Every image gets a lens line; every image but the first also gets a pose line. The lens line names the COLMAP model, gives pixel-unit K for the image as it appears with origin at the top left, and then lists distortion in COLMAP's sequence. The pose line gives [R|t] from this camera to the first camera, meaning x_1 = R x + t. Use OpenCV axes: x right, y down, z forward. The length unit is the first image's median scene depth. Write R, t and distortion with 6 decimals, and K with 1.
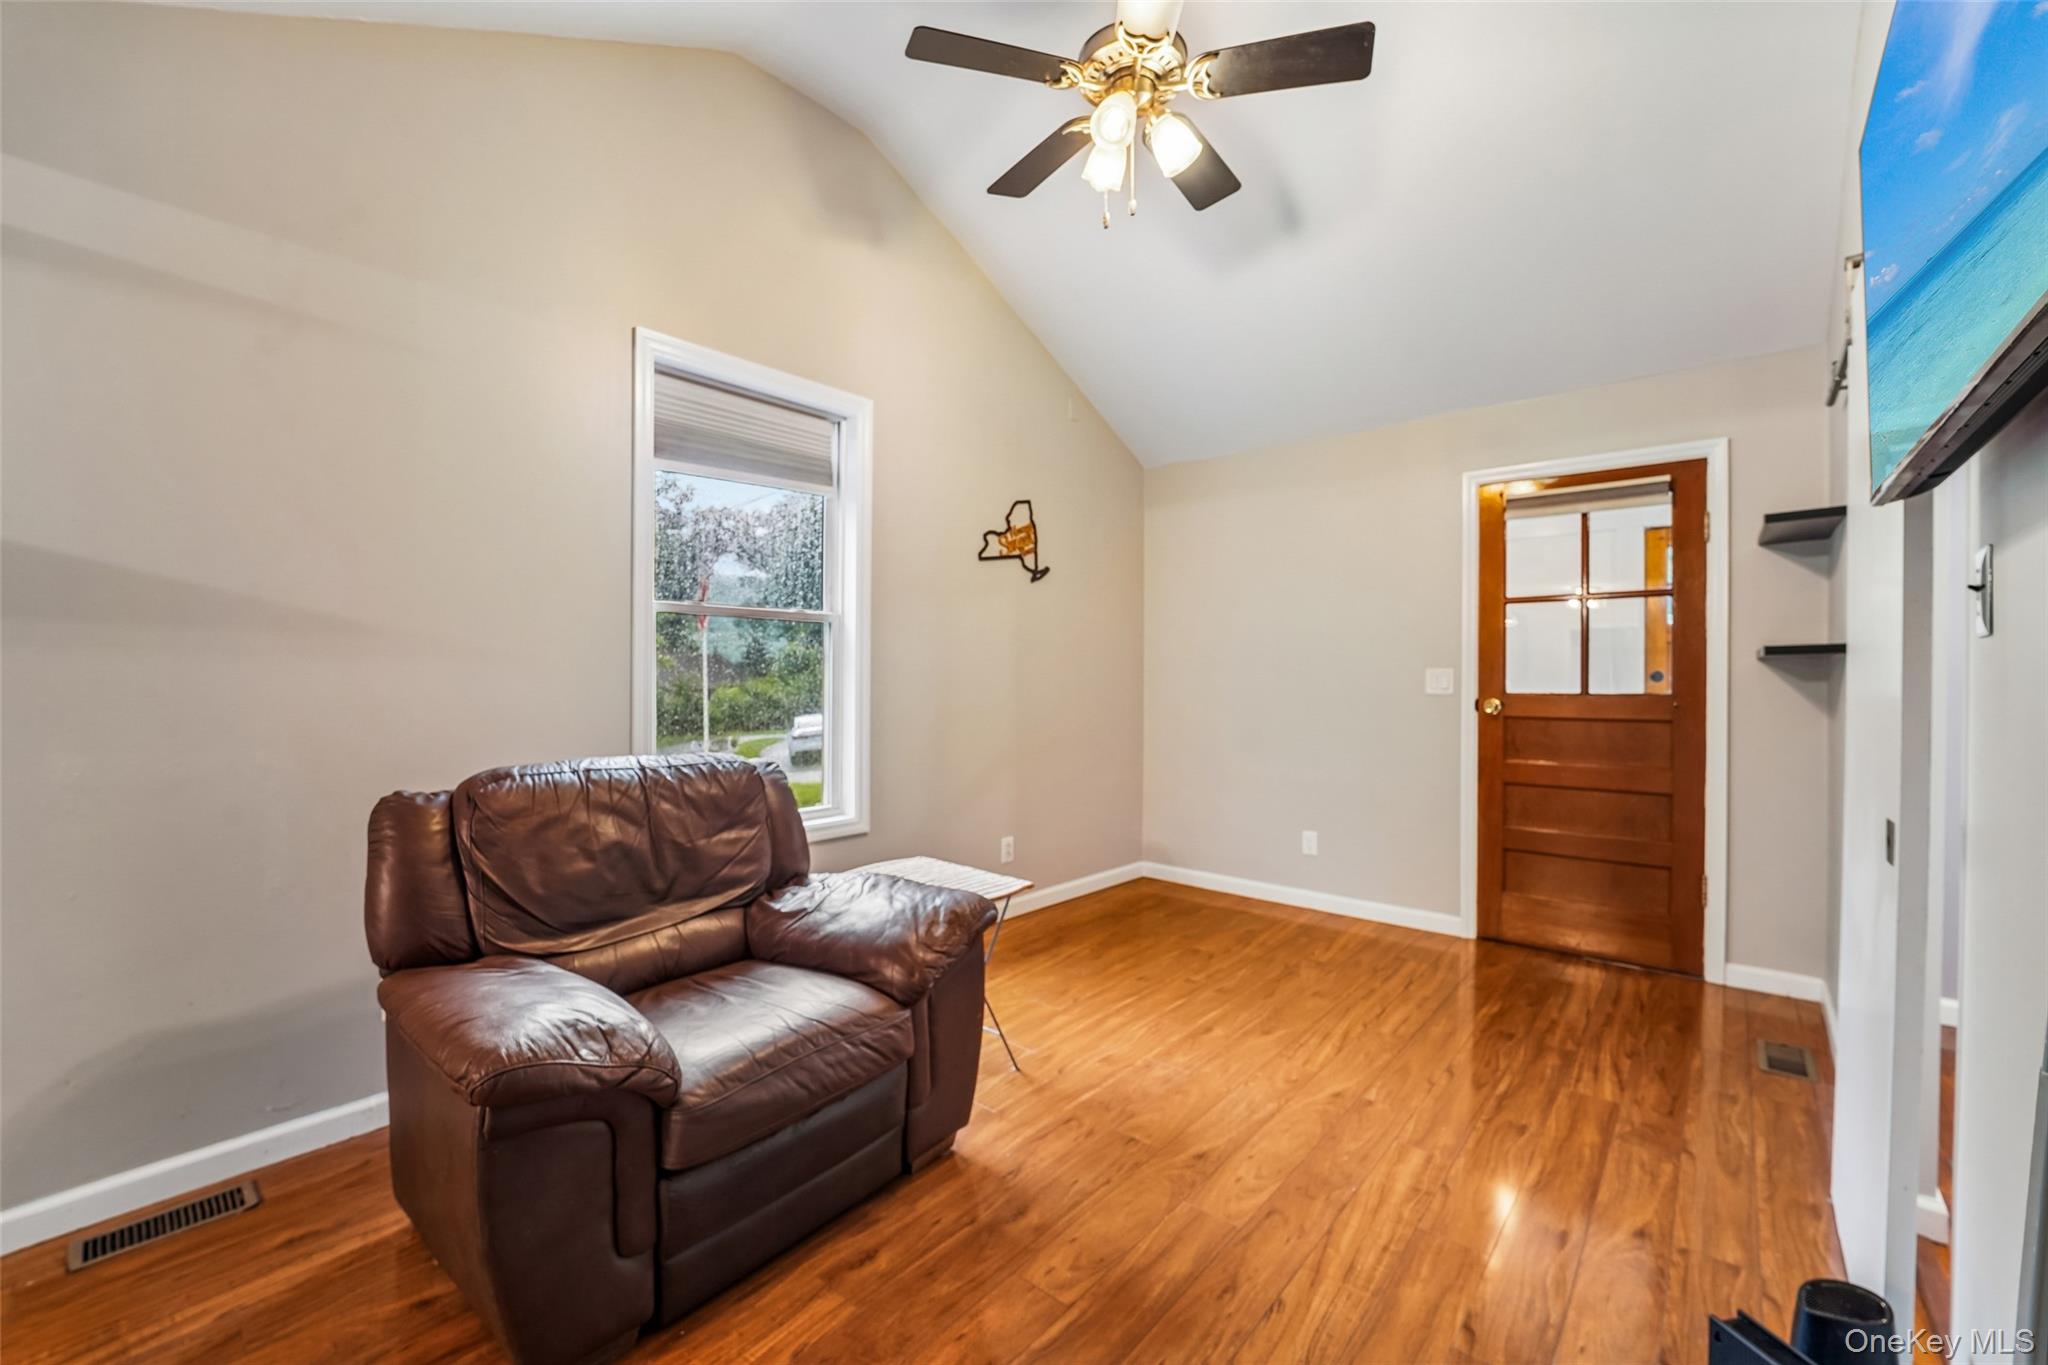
lens RADIAL K [[840.5, 0, 1016.6], [0, 840.5, 675.8], [0, 0, 1]] dist [-0.021961, 0.000625]
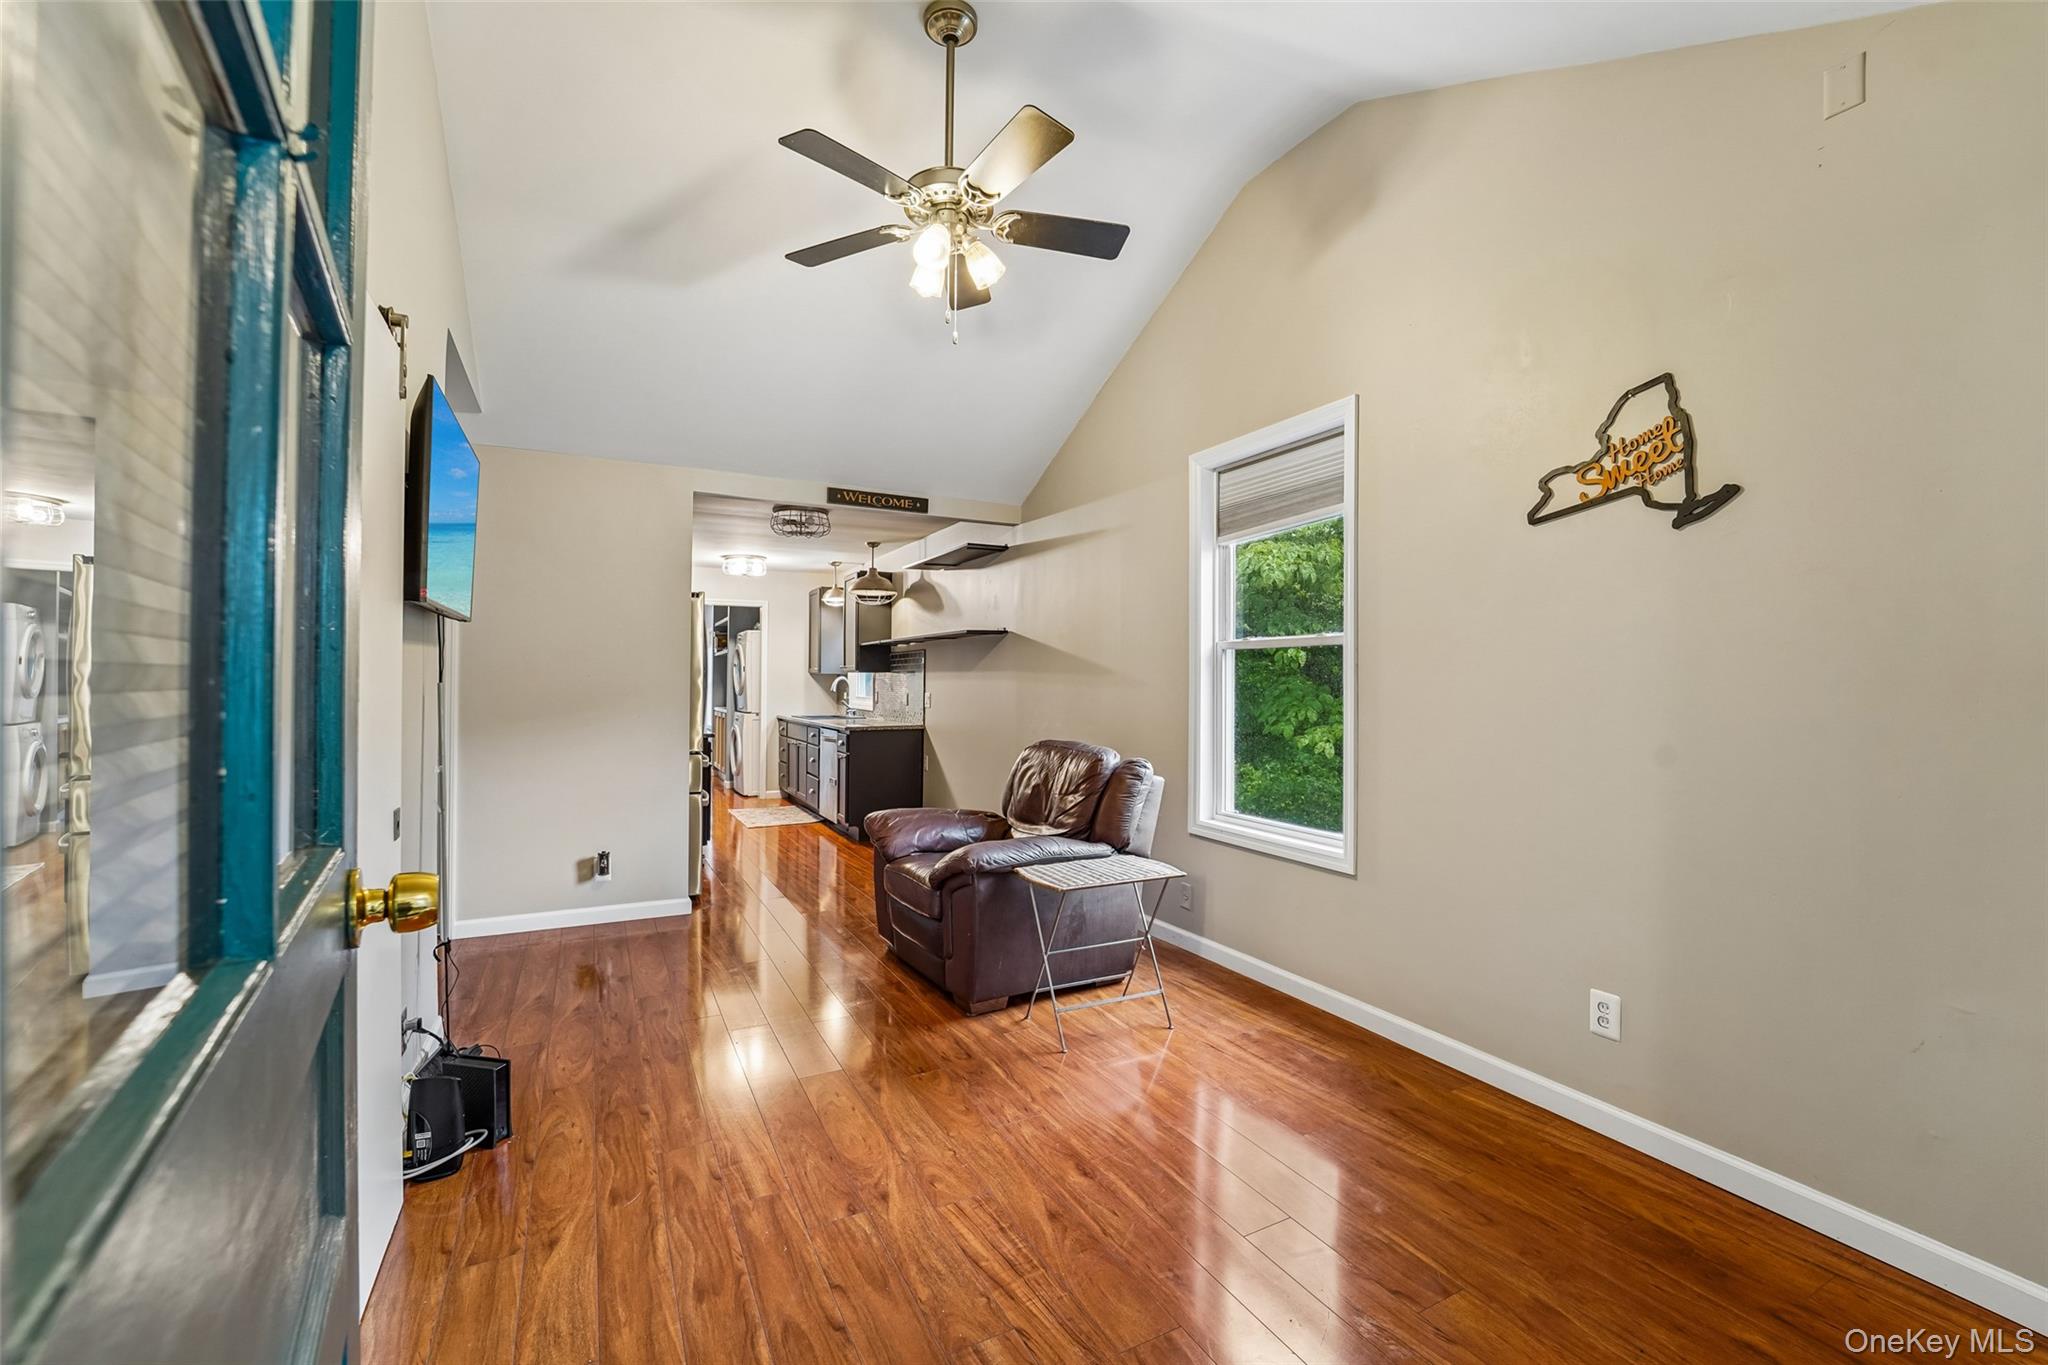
lens RADIAL K [[840.5, 0, 1031.5], [0, 840.5, 672.9], [0, 0, 1]] dist [-0.021961, 0.000625]
pose [[-0.366419, -0.010147, -0.930395, 0.958504], [-0.001650, 0.999946, -0.010256, -0.025312], [0.930448, -0.002223, -0.366416, 1.231321]]
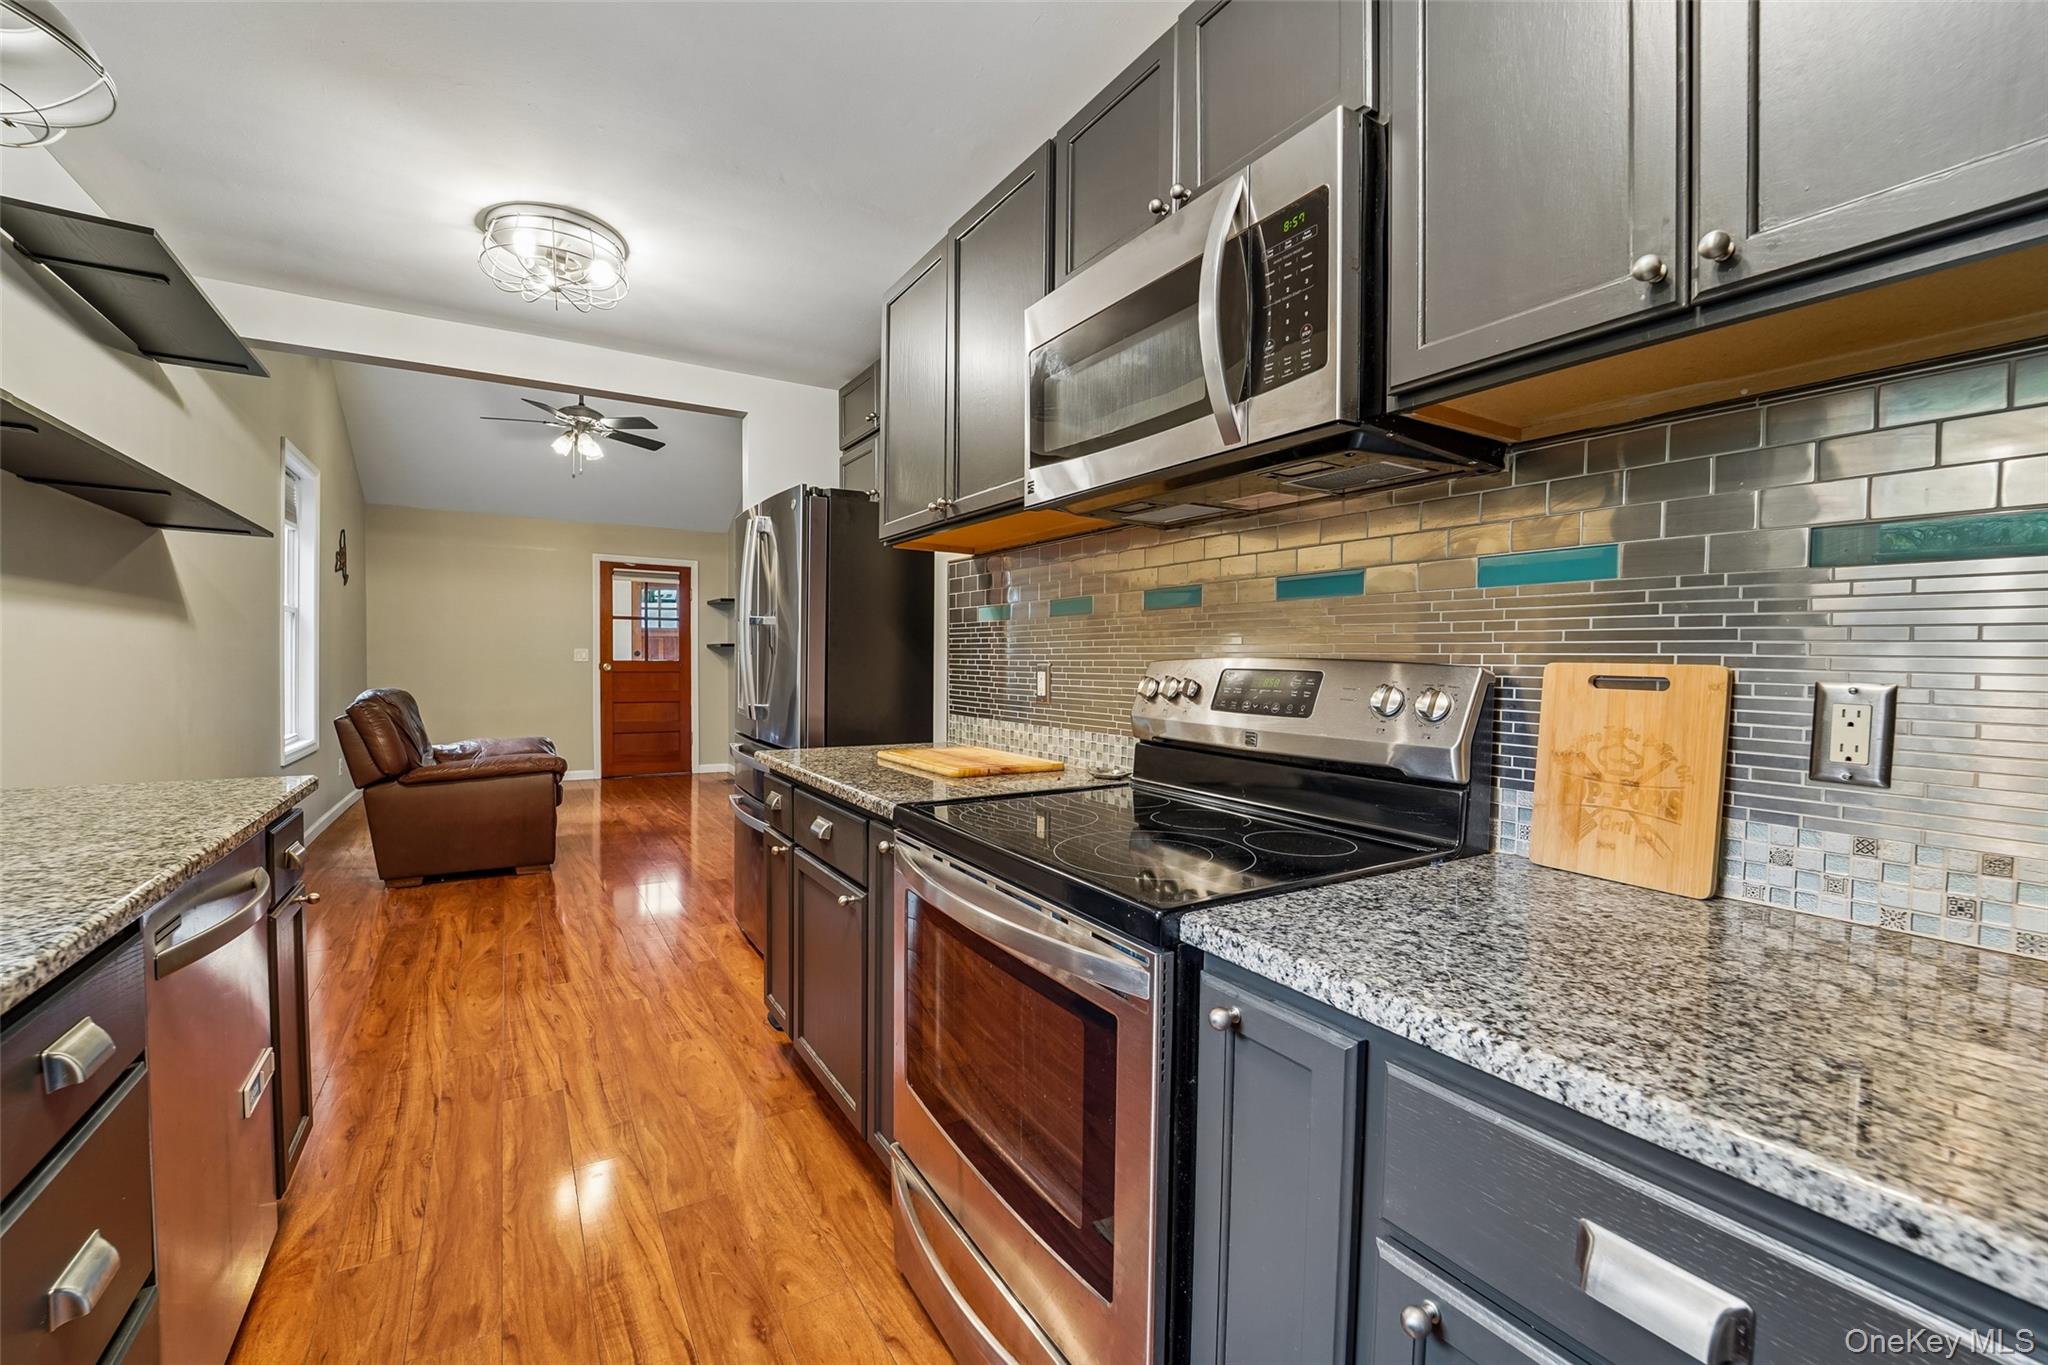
lens RADIAL K [[840.5, 0, 1022.1], [0, 840.5, 684.0], [0, 0, 1]] dist [-0.021961, 0.000625]
pose [[0.302019, -0.026334, 0.952938, -1.518634], [-0.010556, 0.999465, 0.030965, 0.004052], [-0.953243, -0.019411, 0.301579, -0.863499]]
